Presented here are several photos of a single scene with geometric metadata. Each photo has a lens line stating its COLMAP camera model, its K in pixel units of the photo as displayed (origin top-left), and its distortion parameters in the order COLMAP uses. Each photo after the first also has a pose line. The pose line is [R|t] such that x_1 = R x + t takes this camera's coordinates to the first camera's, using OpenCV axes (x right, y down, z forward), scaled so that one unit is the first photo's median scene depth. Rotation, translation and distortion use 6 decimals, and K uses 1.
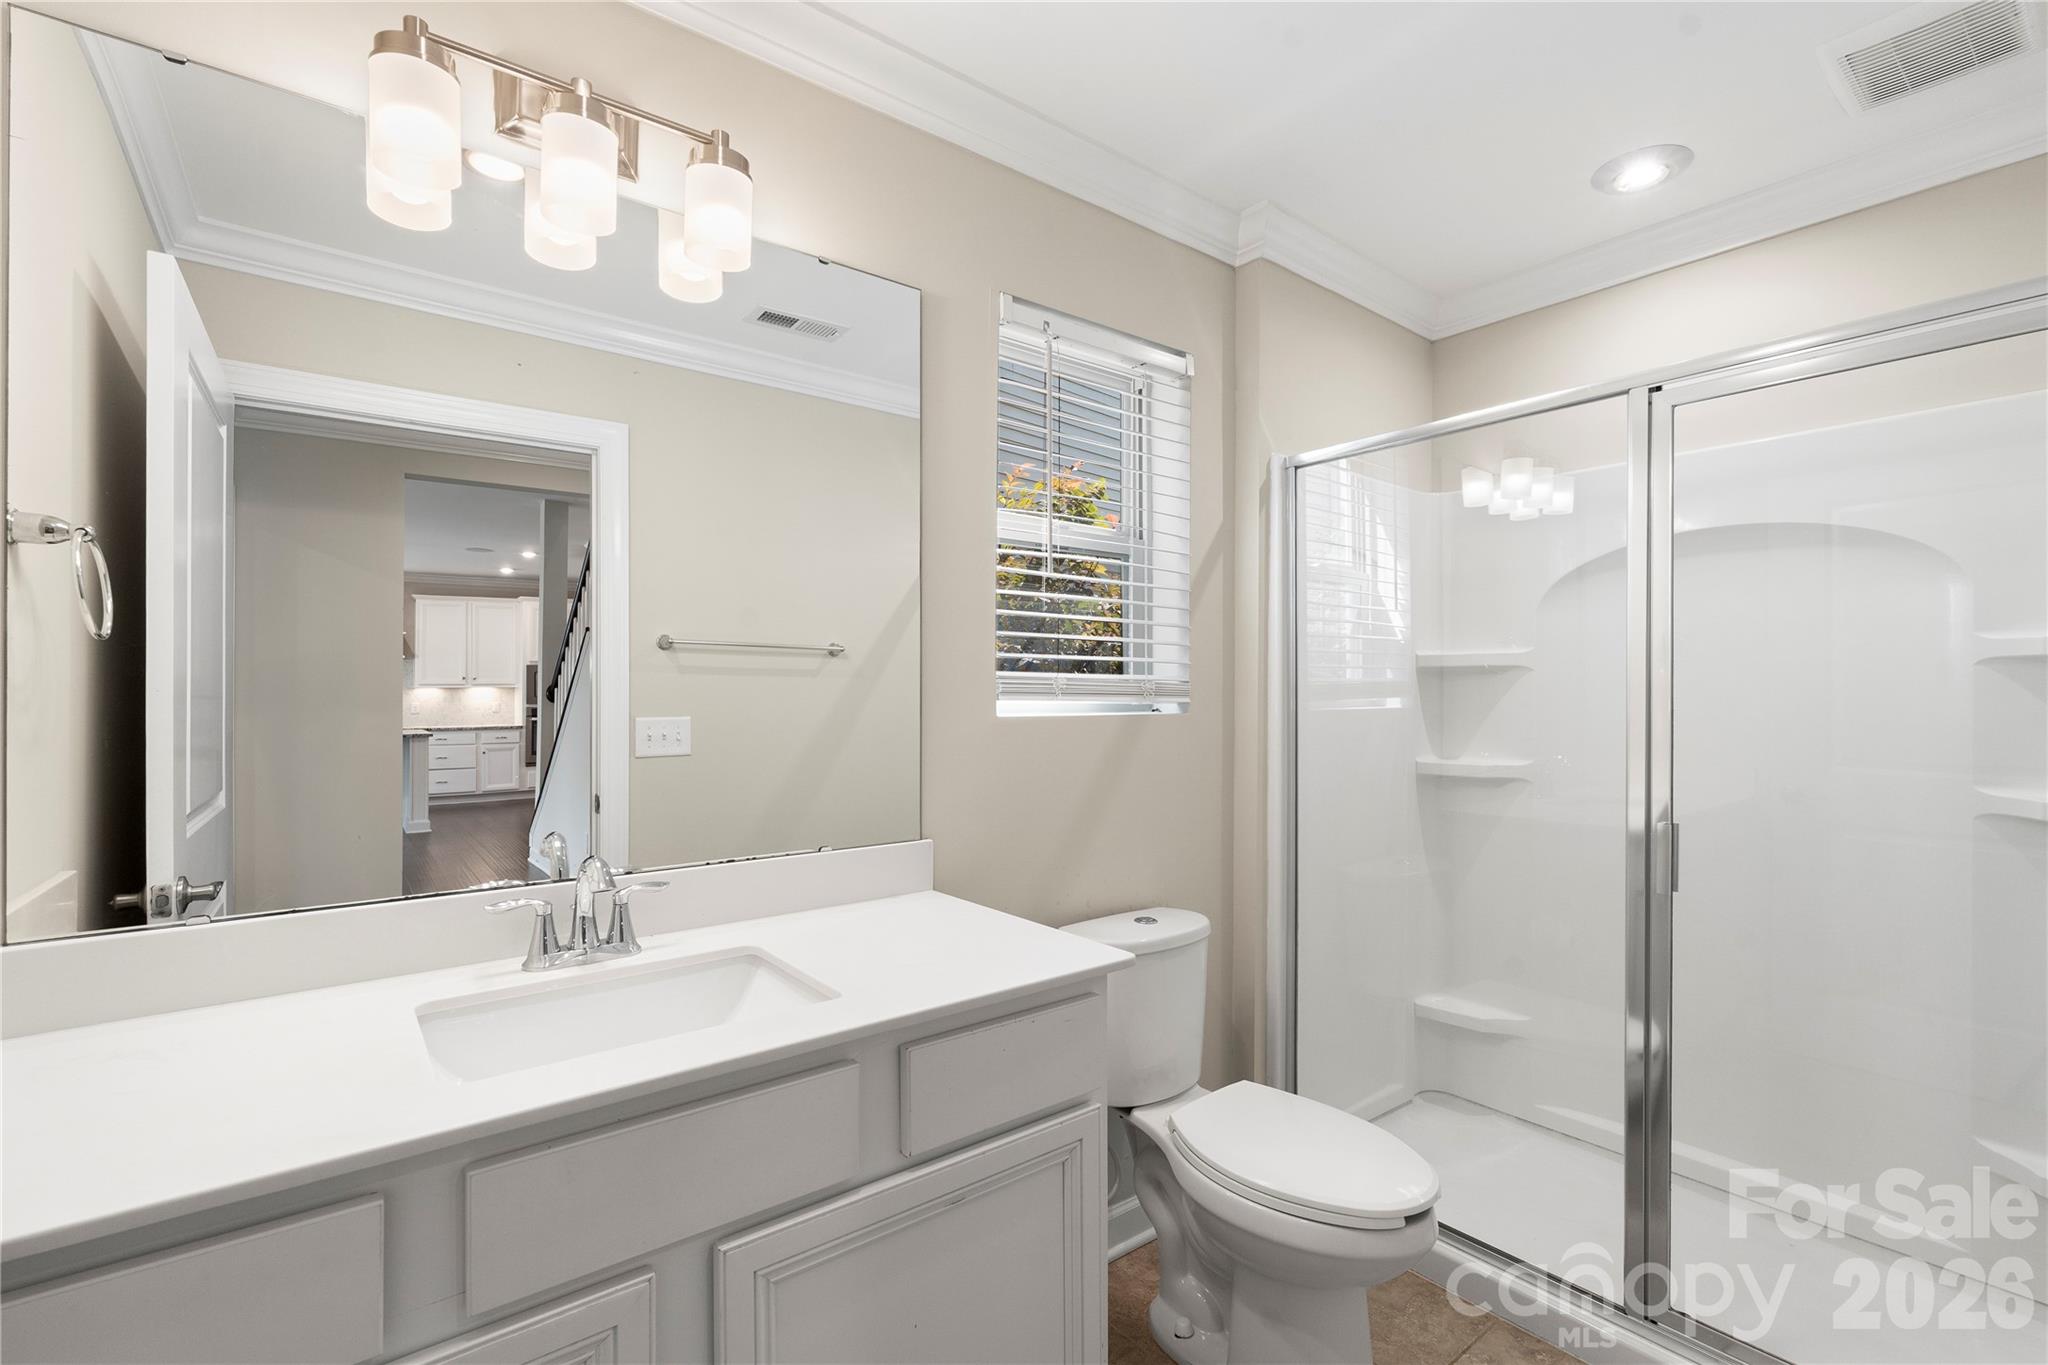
lens RADIAL K [[902.8, 0, 1020.9], [0, 902.8, 681.6], [0, 0, 1]] dist [-0.002118, 0.000488]
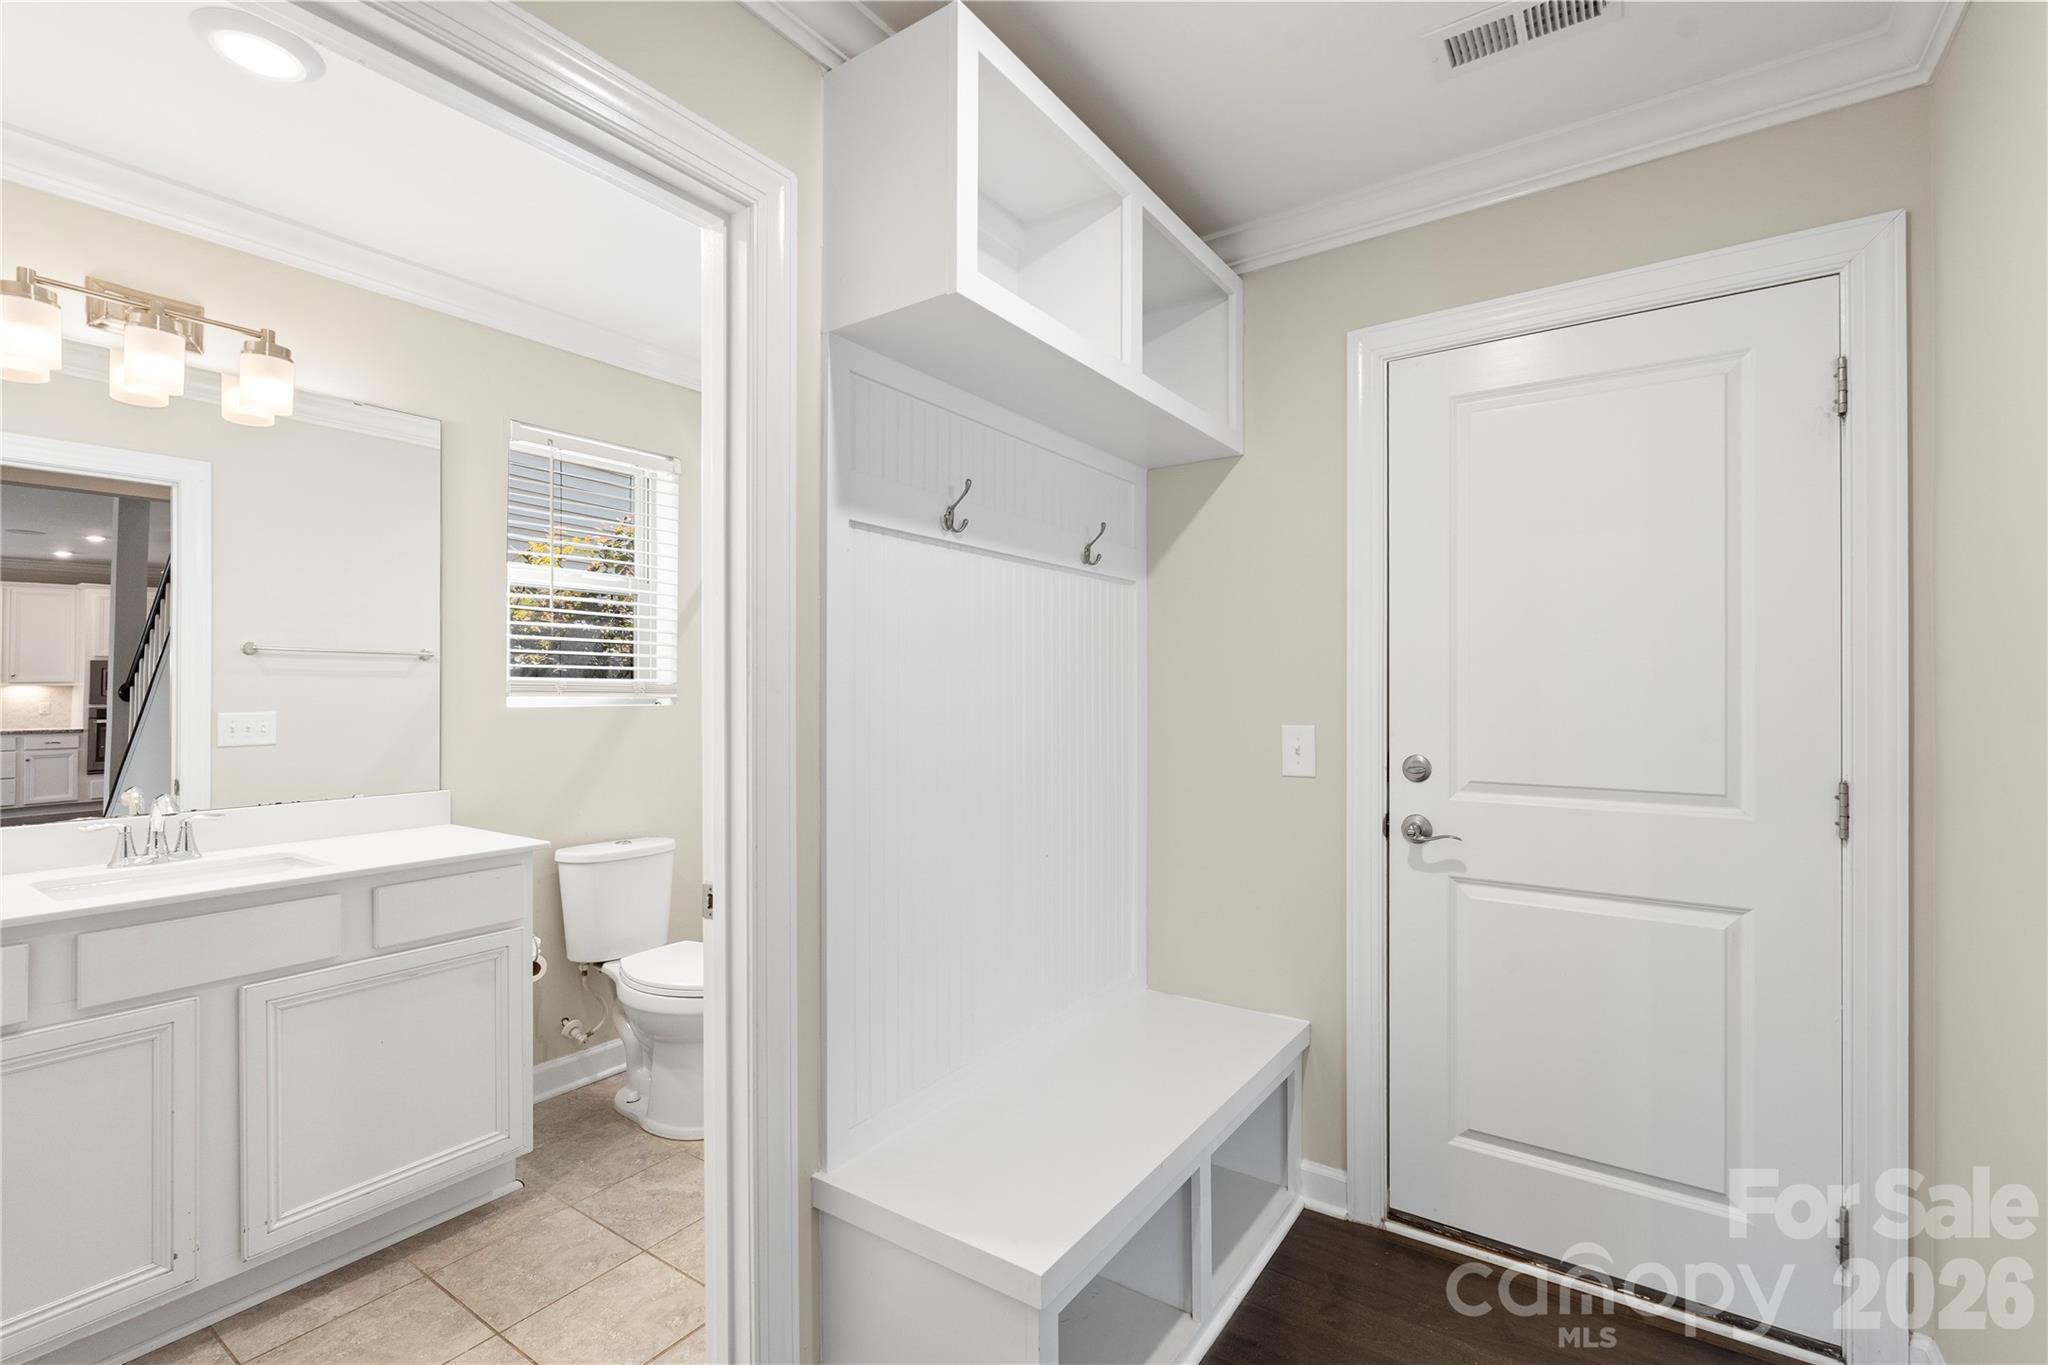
lens RADIAL K [[902.8, 0, 1028.4], [0, 902.8, 680.8], [0, 0, 1]] dist [-0.002118, 0.000488]
pose [[0.953142, 0.003603, 0.302502, 0.275255], [-0.003841, 0.999993, 0.000190, -0.007507], [-0.302499, -0.001343, 0.953149, -0.539656]]
